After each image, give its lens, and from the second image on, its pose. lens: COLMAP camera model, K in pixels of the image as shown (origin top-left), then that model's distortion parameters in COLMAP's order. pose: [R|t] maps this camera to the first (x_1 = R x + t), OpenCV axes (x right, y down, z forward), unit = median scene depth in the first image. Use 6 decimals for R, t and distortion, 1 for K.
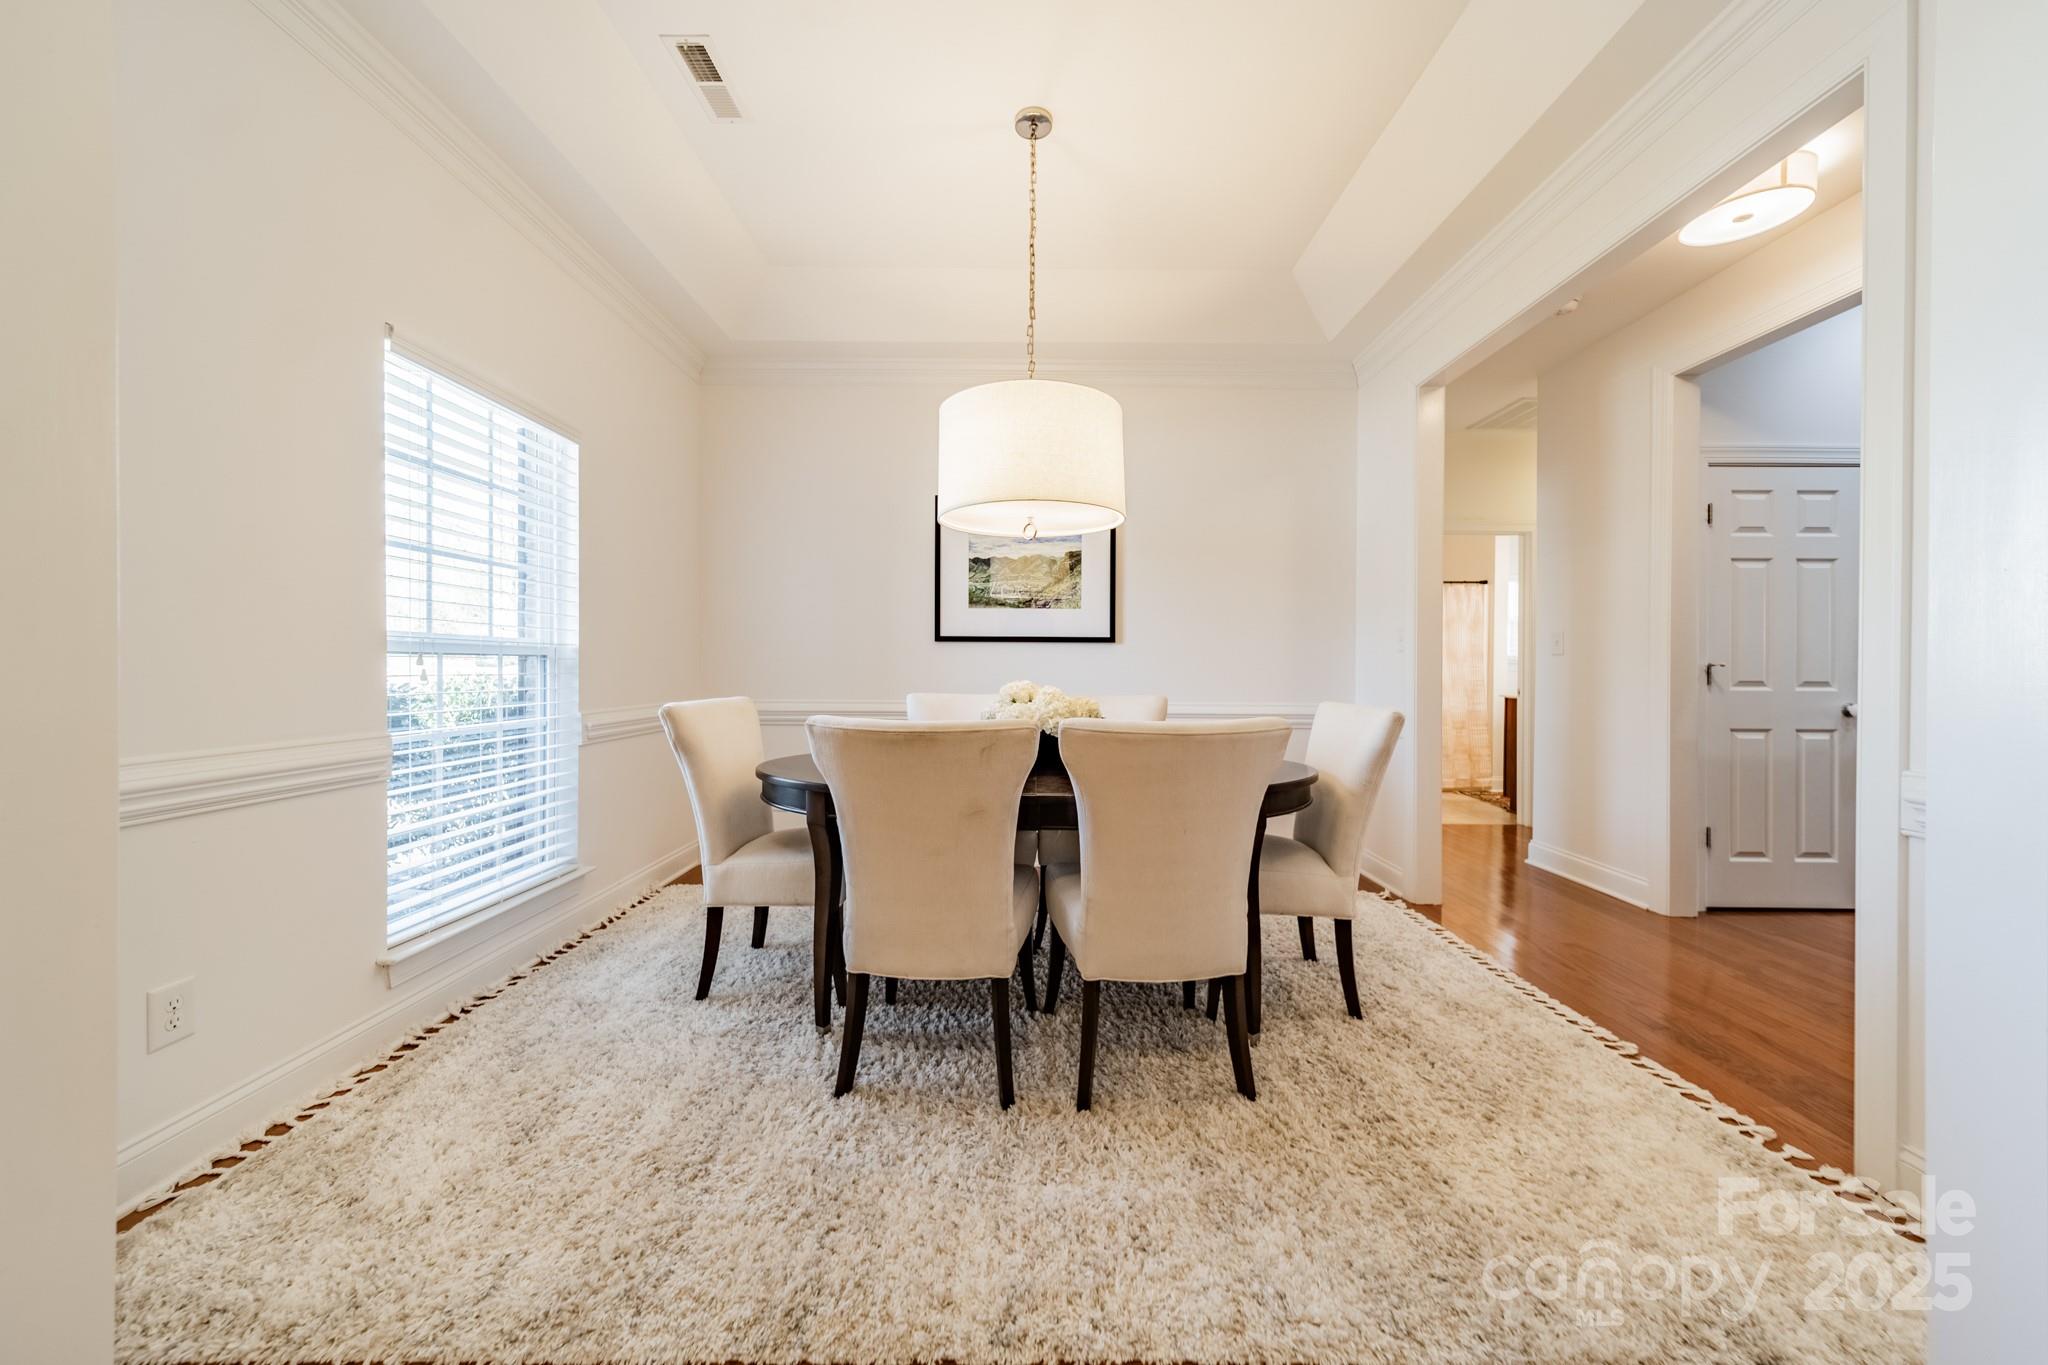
lens RADIAL K [[724.9, 0, 1027.9], [0, 724.9, 674.5], [0, 0, 1]] dist [0.004349, 0.000449]
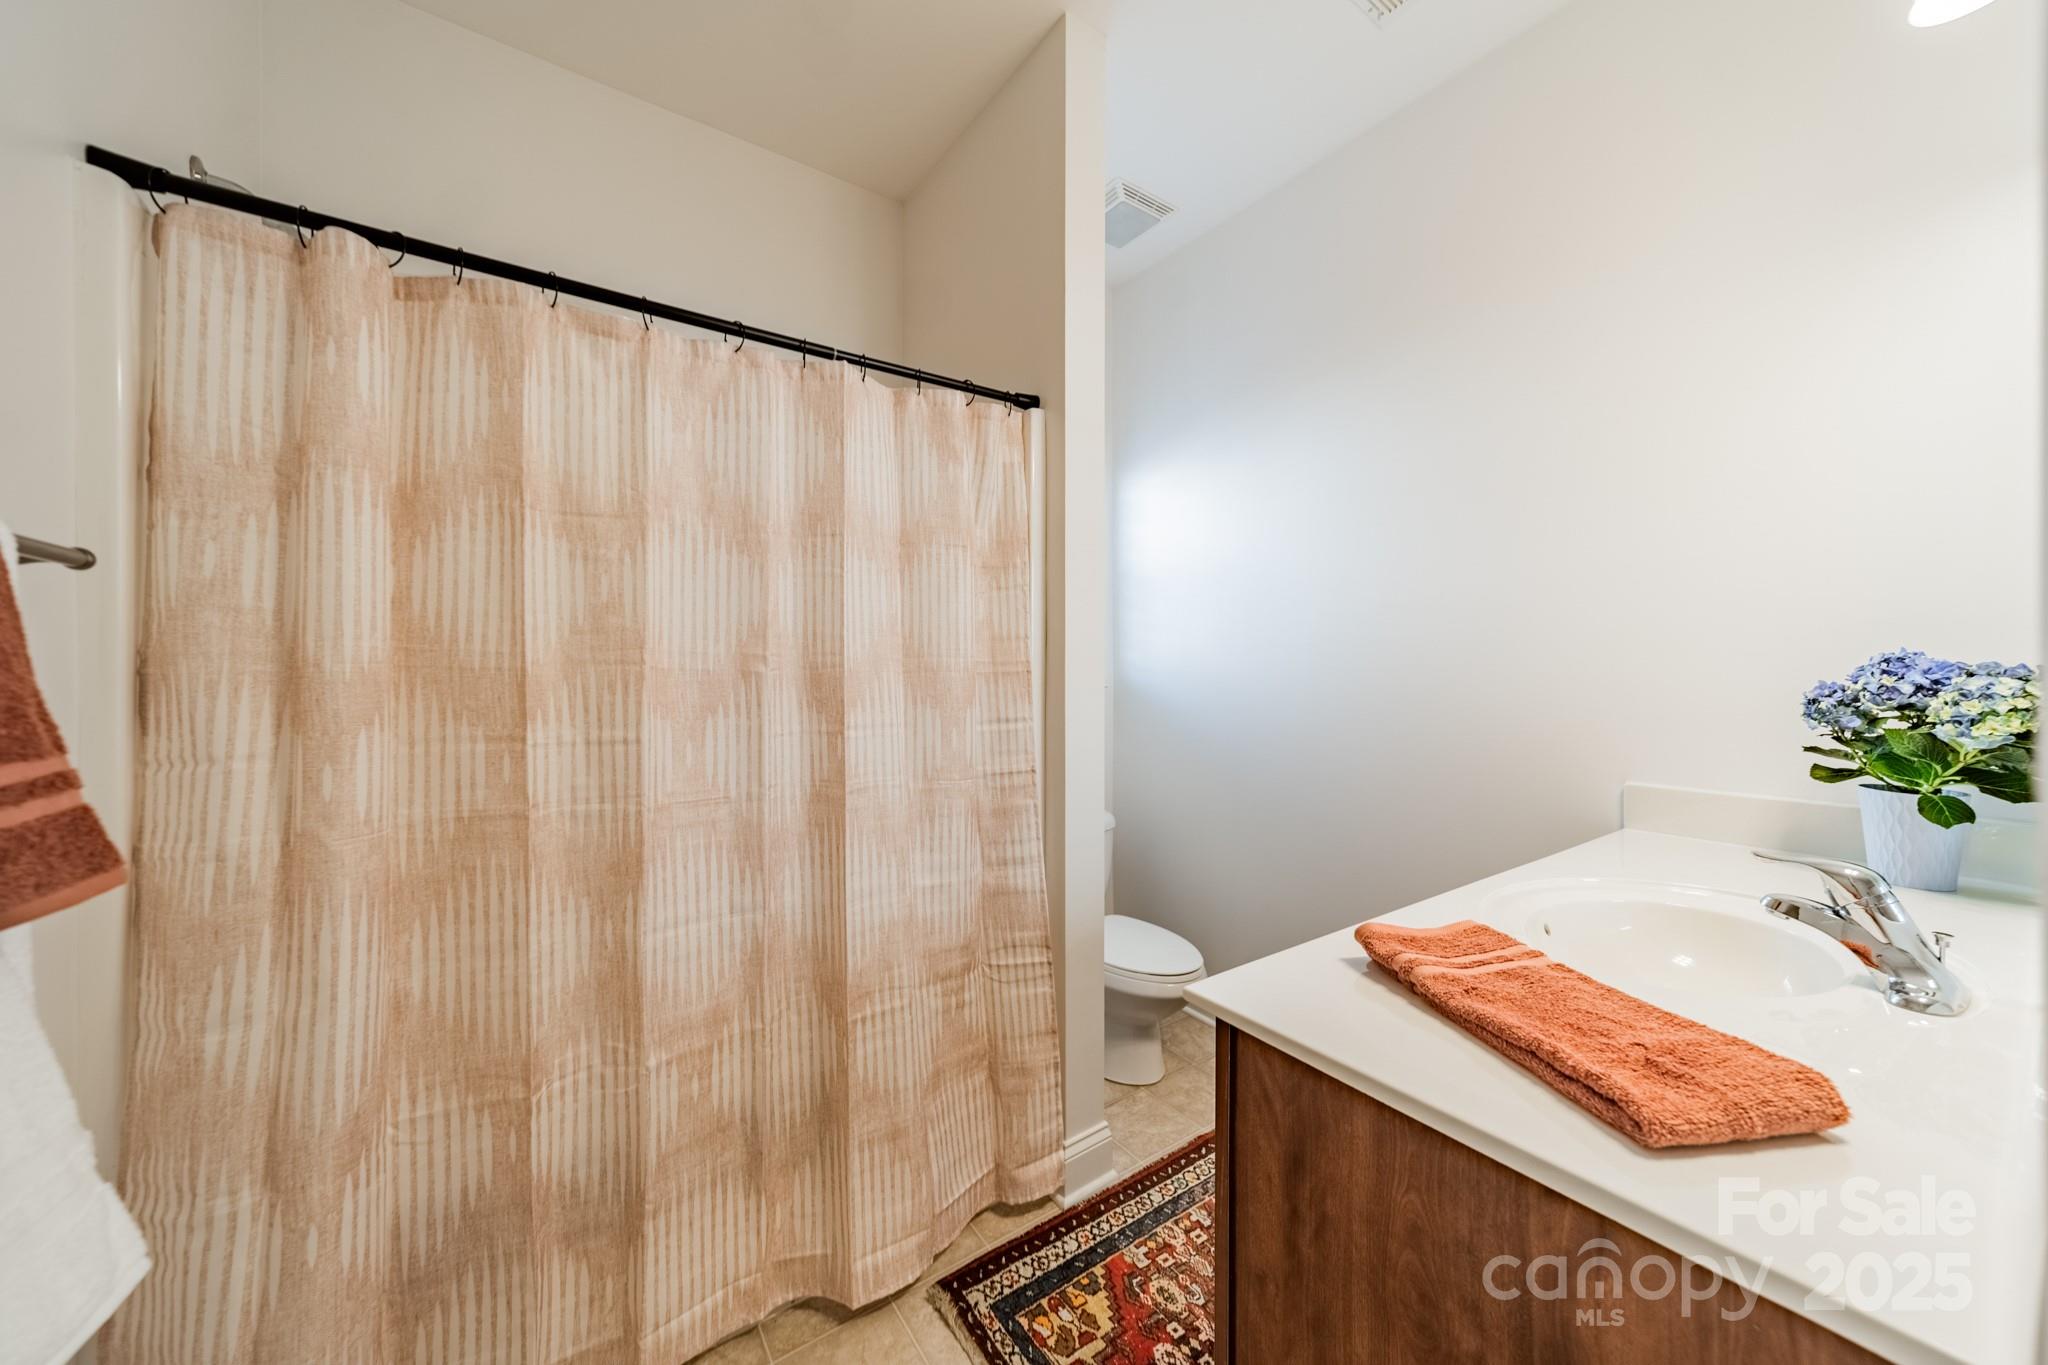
lens RADIAL K [[724.9, 0, 1024.3], [0, 724.9, 686.6], [0, 0, 1]] dist [0.004349, 0.000449]
pose [[0.835257, -0.008519, 0.549793, 0.482452], [0.015442, 0.999849, -0.007968, -0.018502], [-0.549642, 0.015145, 0.835263, 0.784822]]
